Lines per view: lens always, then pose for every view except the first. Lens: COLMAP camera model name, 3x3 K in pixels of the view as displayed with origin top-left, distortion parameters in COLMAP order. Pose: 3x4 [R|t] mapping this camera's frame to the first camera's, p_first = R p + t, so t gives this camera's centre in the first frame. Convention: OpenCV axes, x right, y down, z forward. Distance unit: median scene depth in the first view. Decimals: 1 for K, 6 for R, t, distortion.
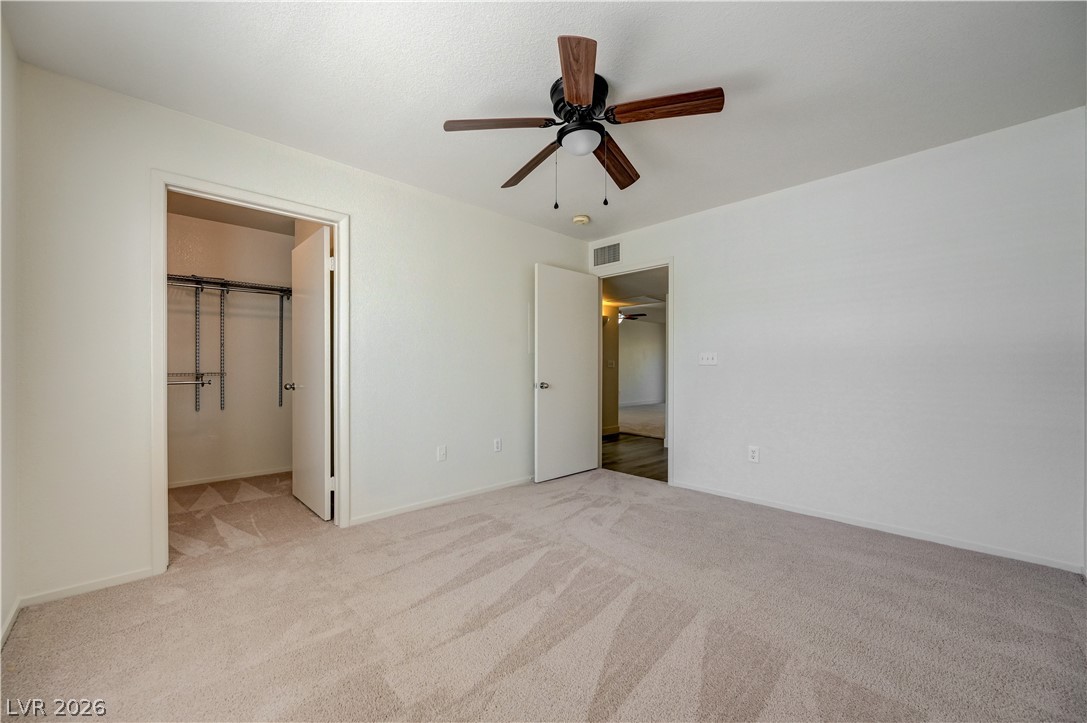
lens RADIAL K [[431.6, 0, 550.4], [0, 431.6, 365.0], [0, 0, 1]] dist [-0.000721, -0.000024]
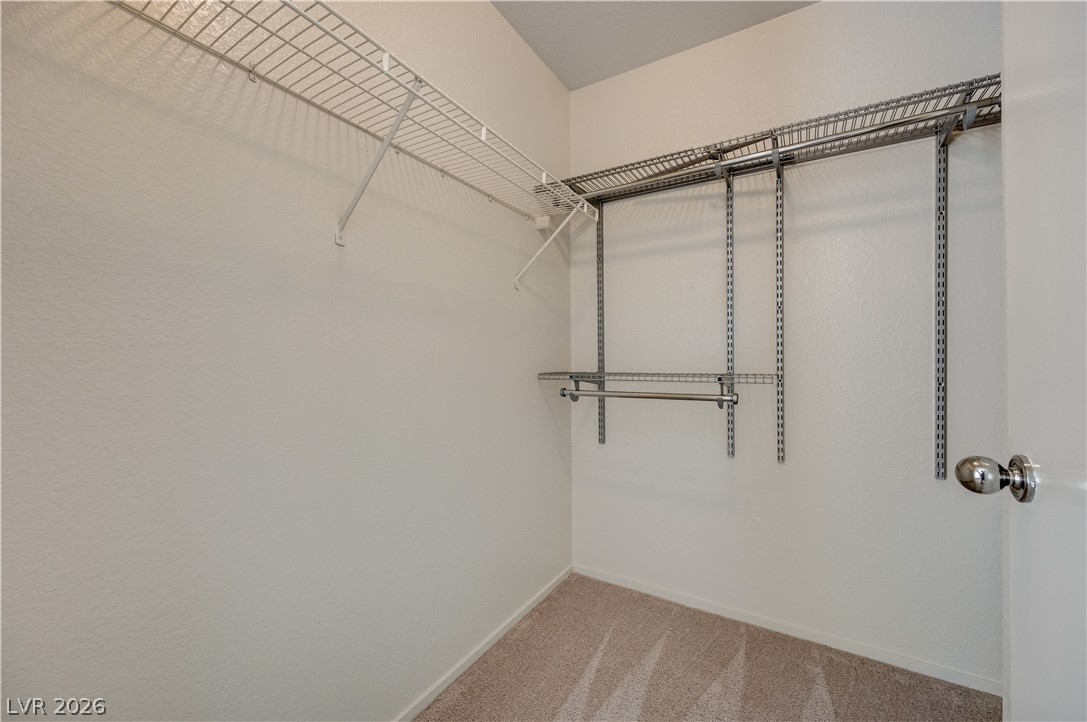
lens RADIAL K [[431.6, 0, 544.9], [0, 431.6, 362.3], [0, 0, 1]] dist [-0.000721, -0.000024]
pose [[0.257759, -0.001459, -0.966208, -0.419396], [-0.000688, 0.999998, -0.001693, 0.006933], [0.966209, 0.001101, 0.257757, 0.679355]]
